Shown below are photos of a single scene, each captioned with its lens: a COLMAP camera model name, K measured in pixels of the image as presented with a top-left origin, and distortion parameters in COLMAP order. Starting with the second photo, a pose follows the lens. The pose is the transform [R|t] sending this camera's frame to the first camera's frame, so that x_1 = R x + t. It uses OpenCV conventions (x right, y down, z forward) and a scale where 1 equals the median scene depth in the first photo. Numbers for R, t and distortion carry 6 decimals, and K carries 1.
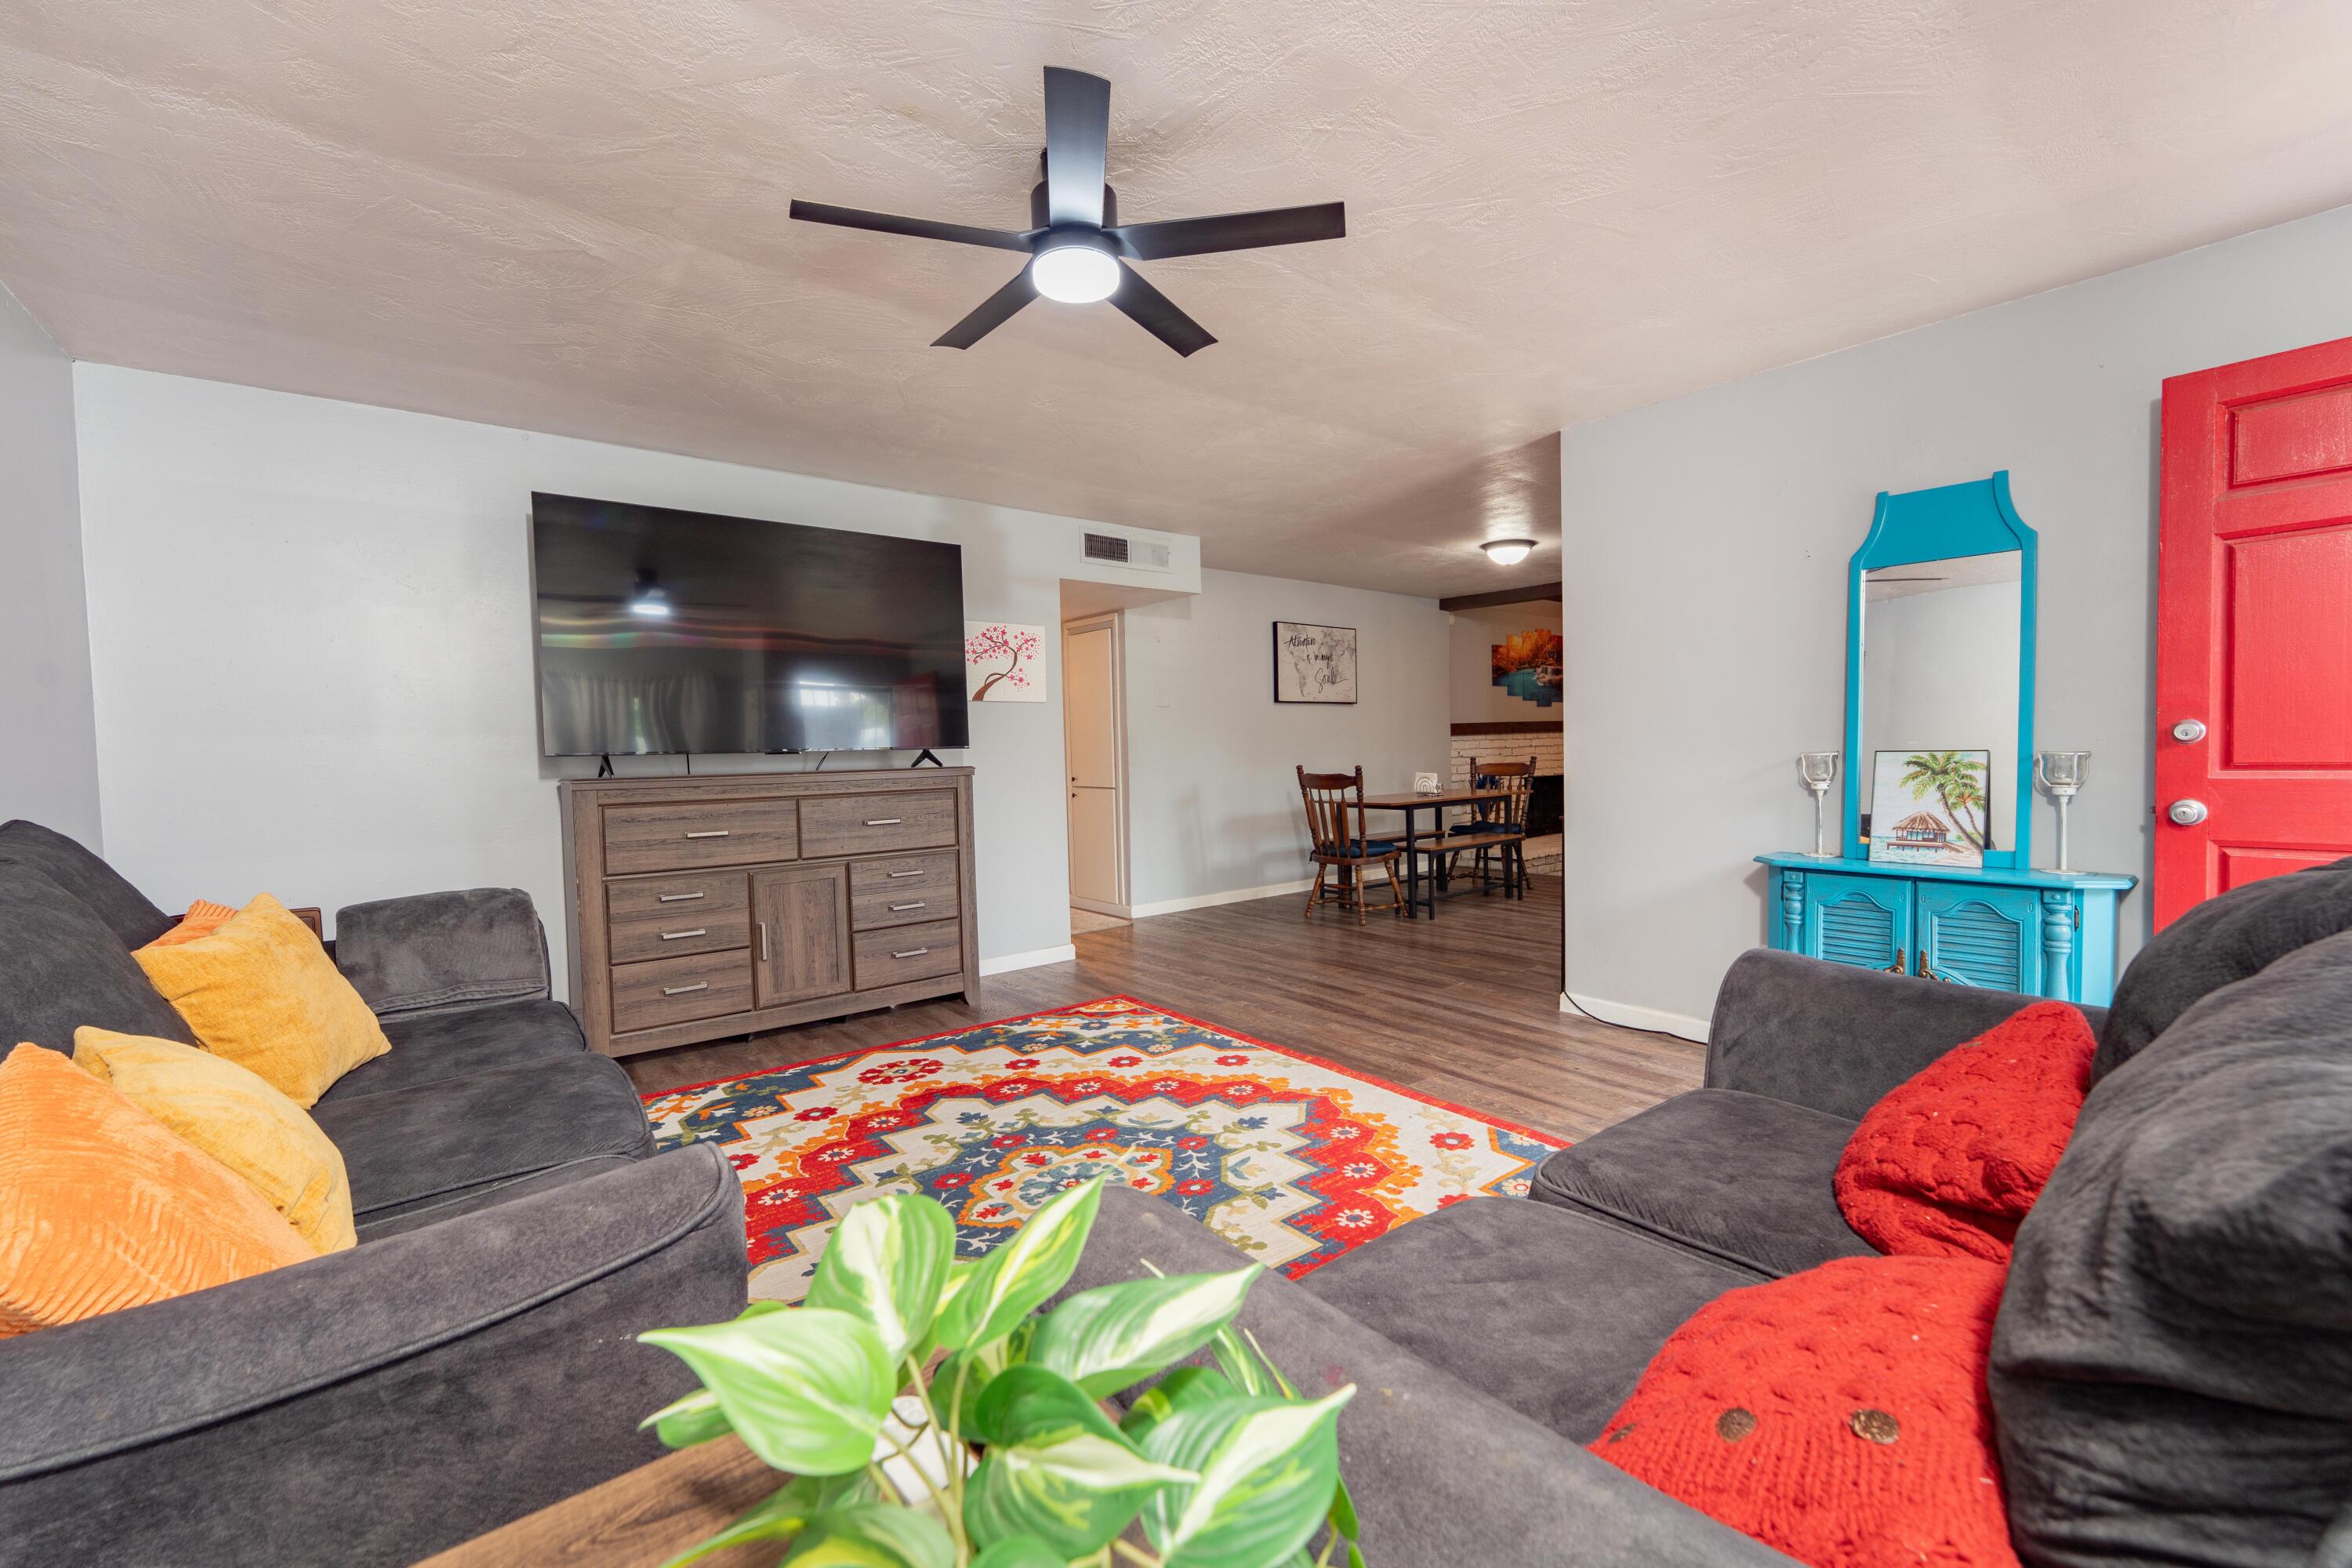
lens RADIAL K [[946.1, 0, 1137.9], [0, 946.1, 779.1], [0, 0, 1]] dist [-0.002721, -0.000798]
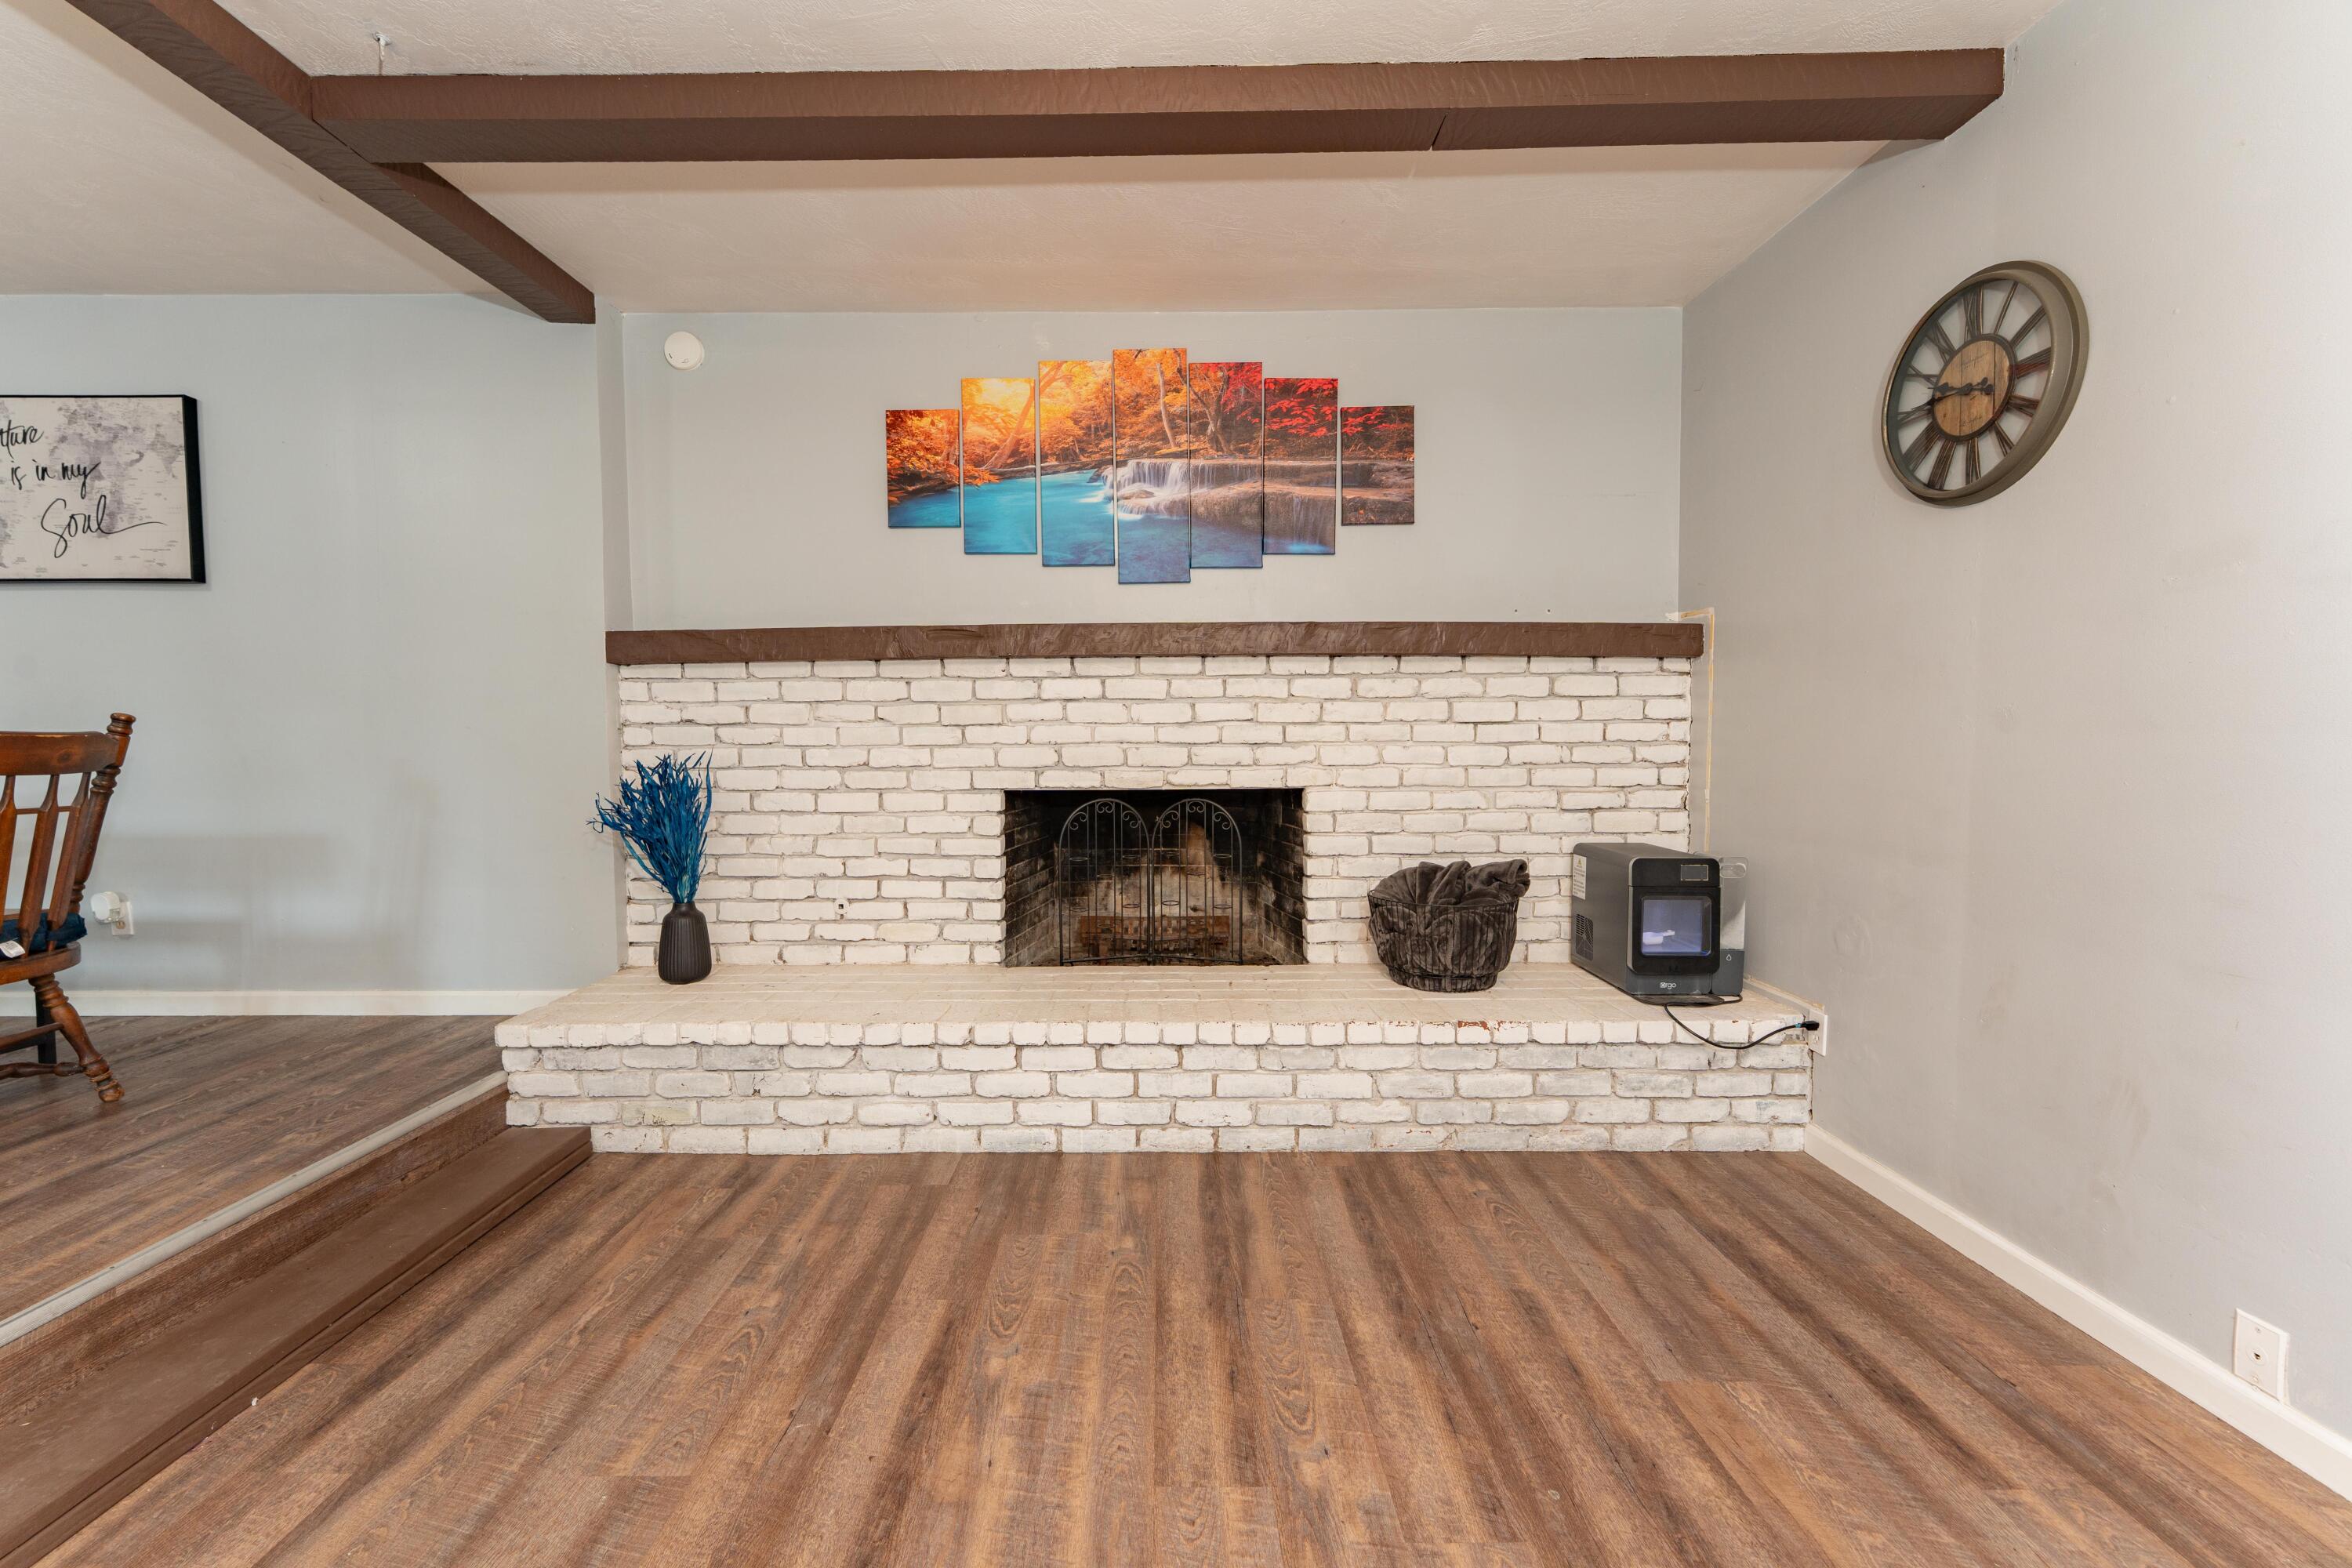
lens RADIAL K [[946.1, 0, 1165.3], [0, 946.1, 791.1], [0, 0, 1]] dist [-0.002721, -0.000798]
pose [[0.793420, 0.055427, -0.606146, 0.845487], [-0.036065, 0.998377, 0.044086, -0.024376], [0.607605, -0.013118, 0.794131, 0.973223]]
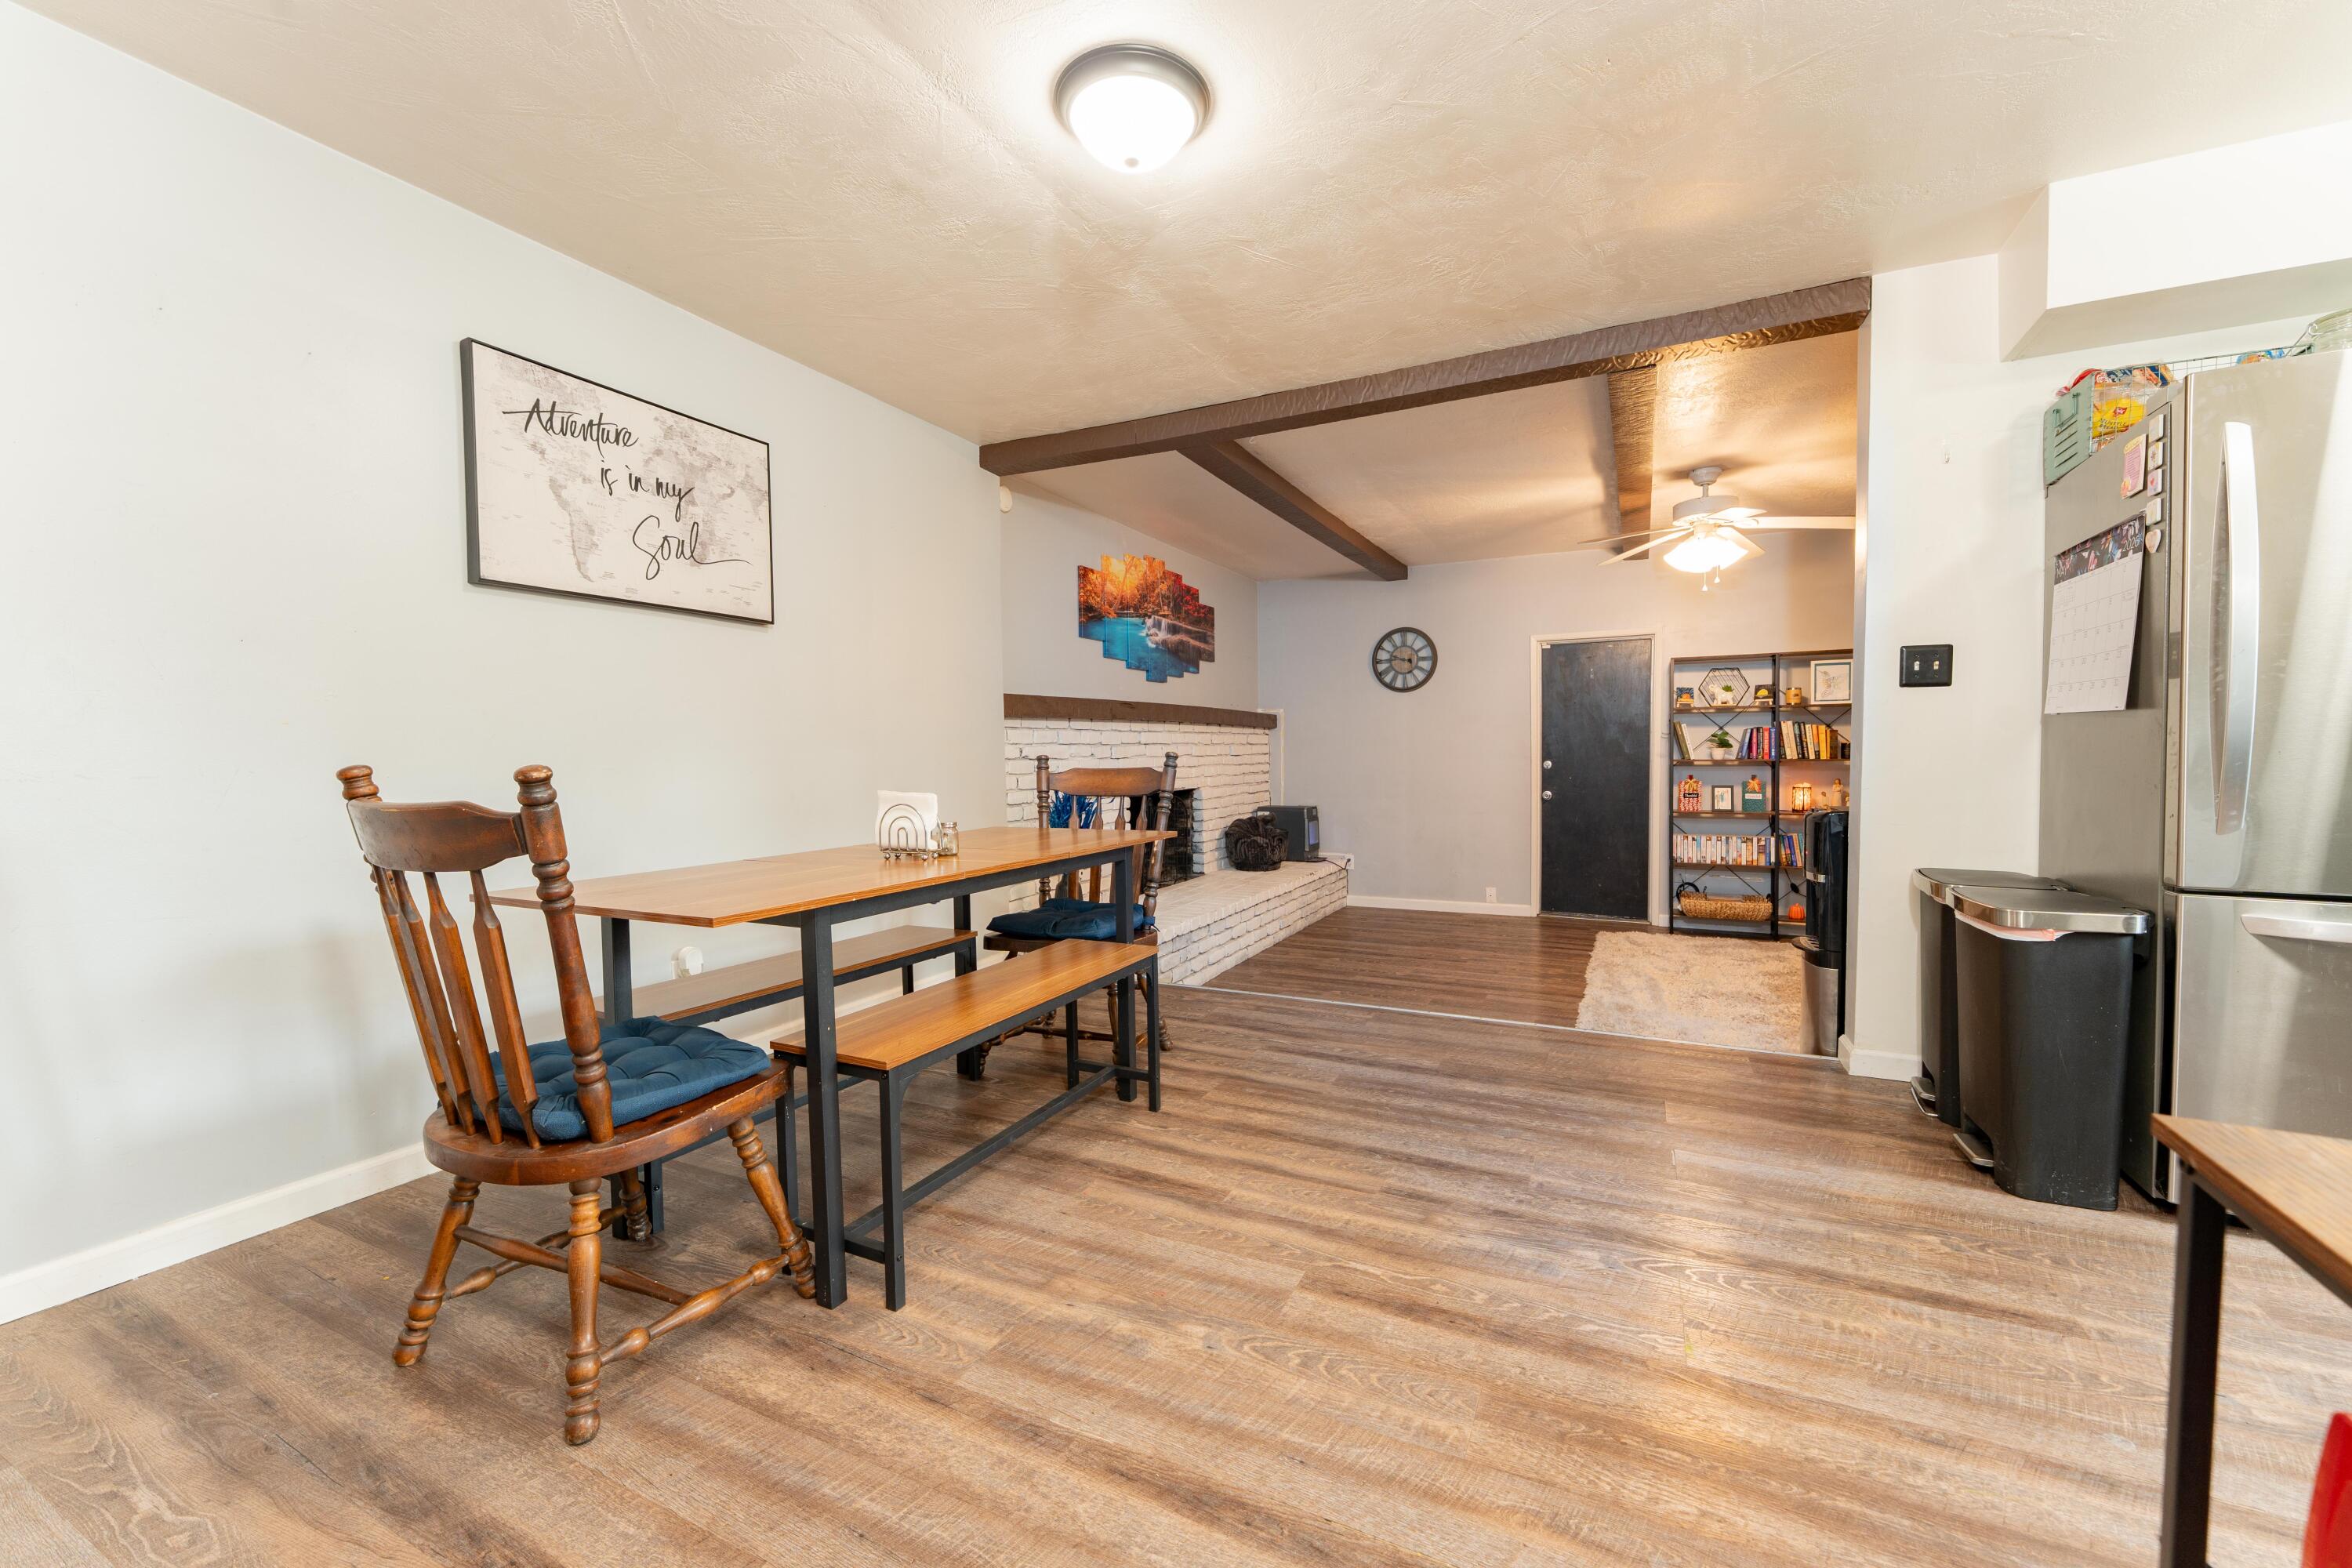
lens RADIAL K [[946.1, 0, 1173.2], [0, 946.1, 782.9], [0, 0, 1]] dist [-0.002721, -0.000798]
pose [[0.895366, -0.003640, 0.445316, 0.212680], [0.008709, 0.999918, -0.009337, -0.005418], [-0.445245, 0.012239, 0.895325, 0.577610]]
